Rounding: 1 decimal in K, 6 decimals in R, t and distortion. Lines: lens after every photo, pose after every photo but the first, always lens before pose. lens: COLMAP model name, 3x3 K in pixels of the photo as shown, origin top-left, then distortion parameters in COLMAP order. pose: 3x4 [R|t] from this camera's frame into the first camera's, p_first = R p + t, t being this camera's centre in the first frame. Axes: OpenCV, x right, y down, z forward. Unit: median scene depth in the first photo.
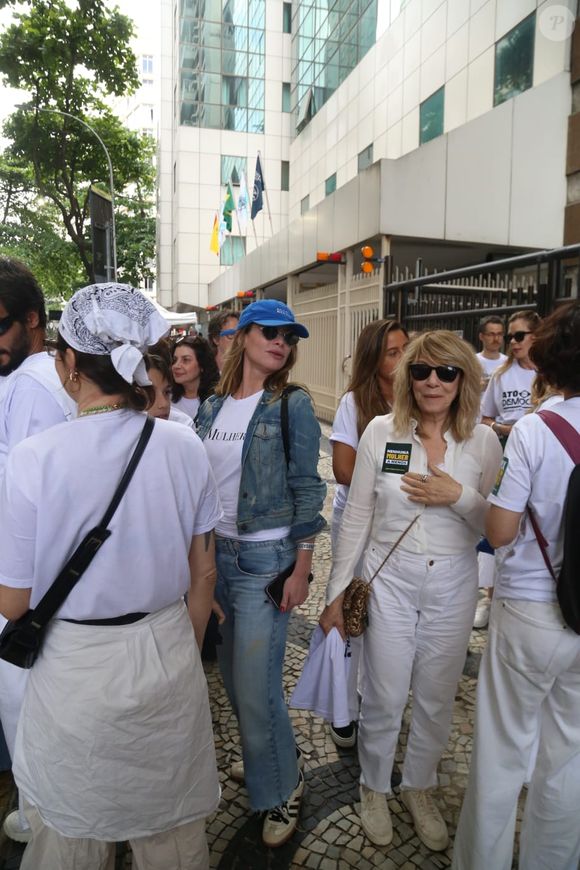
lens RADIAL K [[583.2, 0, 290.0], [0, 583.2, 435.0], [0, 0, 1]] dist [-0.123897, 0.065603]
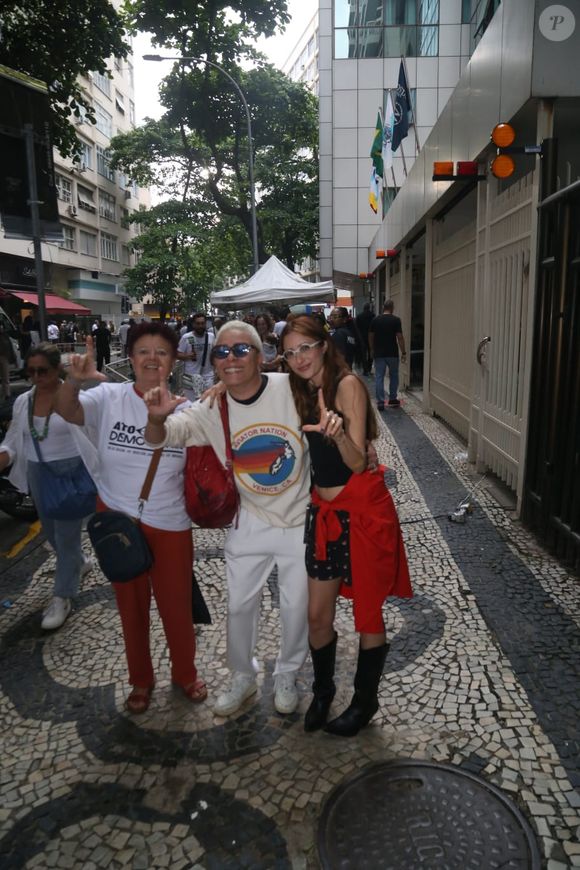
lens RADIAL K [[604.0, 0, 289.0], [0, 604.0, 445.1], [0, 0, 1]] dist [-0.123089, 0.068050]
pose [[0.946441, 0.039231, -0.320484, 0.038488], [-0.022629, 0.998210, 0.055364, -0.020545], [0.322082, -0.045146, 0.945635, 0.131333]]
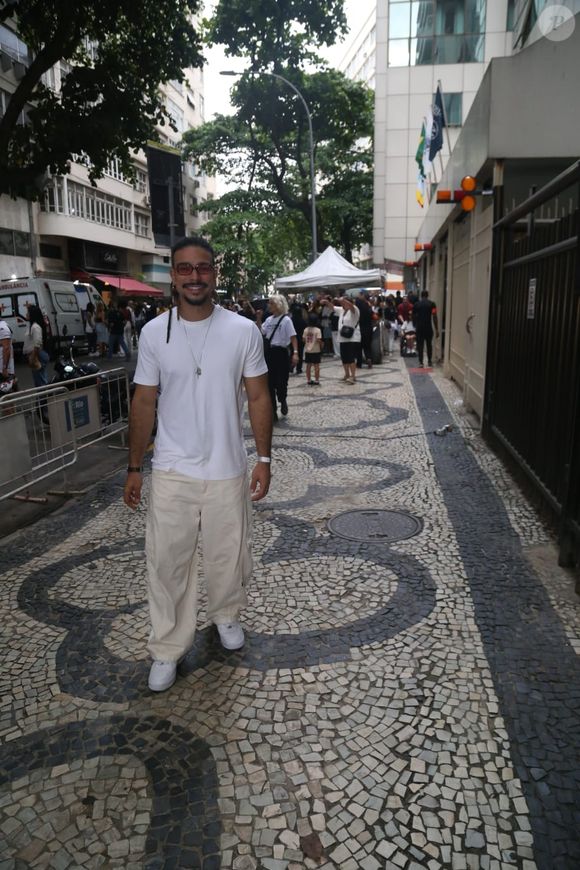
lens RADIAL K [[585.5, 0, 286.0], [0, 585.5, 444.9], [0, 0, 1]] dist [-0.127034, 0.063058]
pose [[0.908433, 0.075623, -0.411133, 0.074982], [-0.040790, 0.994843, 0.092861, -0.006086], [0.416035, -0.067588, 0.906833, 0.047988]]
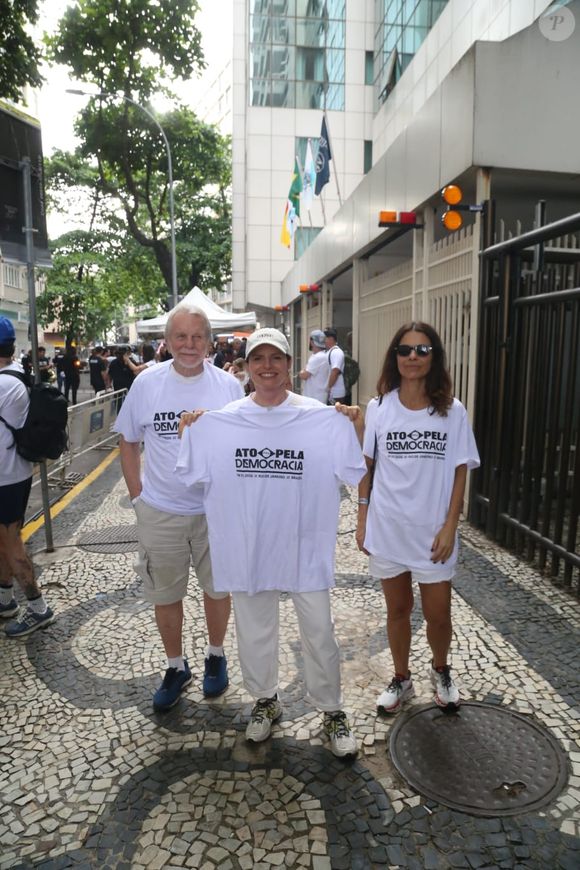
lens RADIAL K [[590.4, 0, 299.9], [0, 590.4, 445.1], [0, 0, 1]] dist [-0.128566, 0.063219]
pose [[0.989544, 0.012446, -0.143696, 0.019442], [-0.011680, 0.999913, 0.006179, -0.016653], [0.143761, -0.004436, 0.989603, 0.112000]]
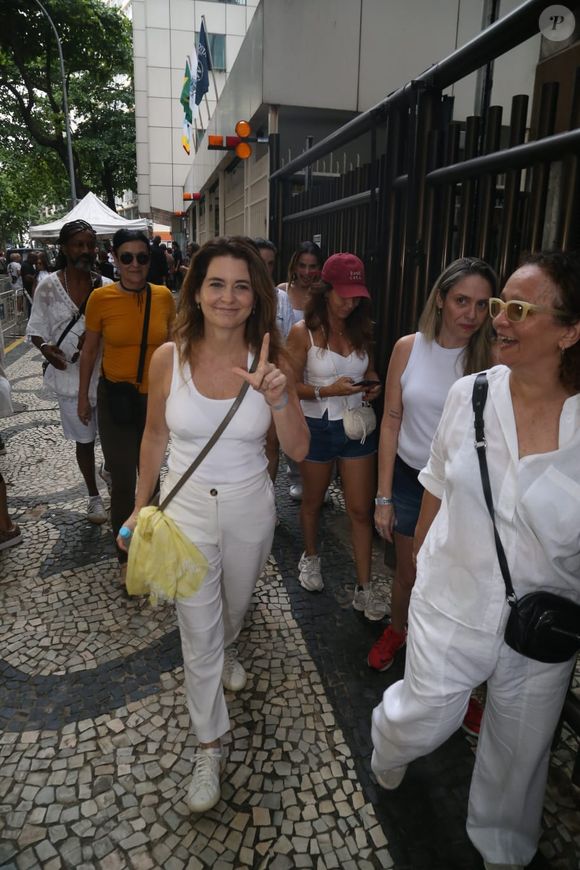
lens RADIAL K [[590.9, 0, 289.7], [0, 590.9, 442.9], [0, 0, 1]] dist [-0.125837, 0.067611]
pose [[0.999004, 0.020757, -0.039509, 0.068448], [-0.014389, 0.987789, 0.155130, -0.009721], [0.042246, -0.154407, 0.987104, 0.062621]]
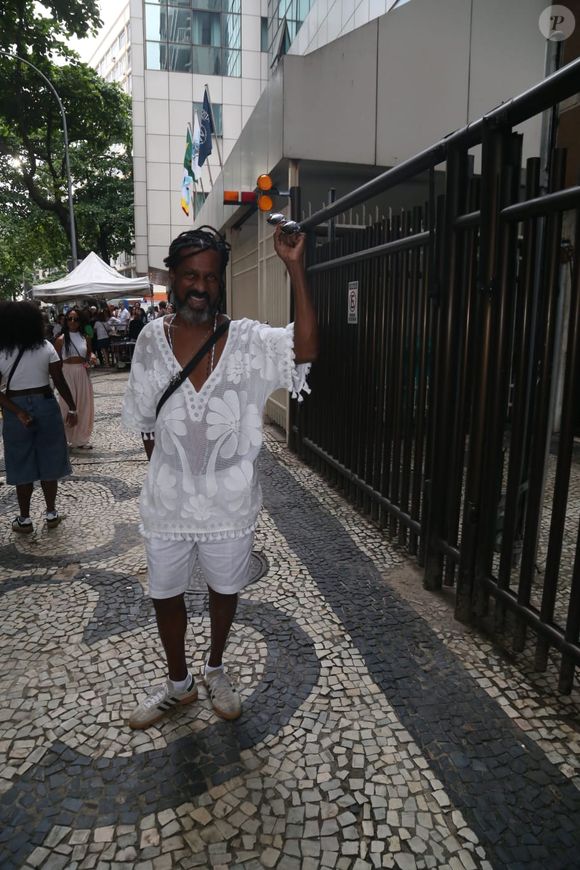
lens RADIAL K [[590.9, 0, 289.7], [0, 590.9, 442.9], [0, 0, 1]] dist [-0.125837, 0.067611]
pose [[0.999643, -0.001085, -0.026712, 0.055084], [0.002714, 0.998131, 0.061043, -0.007515], [0.026595, -0.061094, 0.997778, 0.068426]]
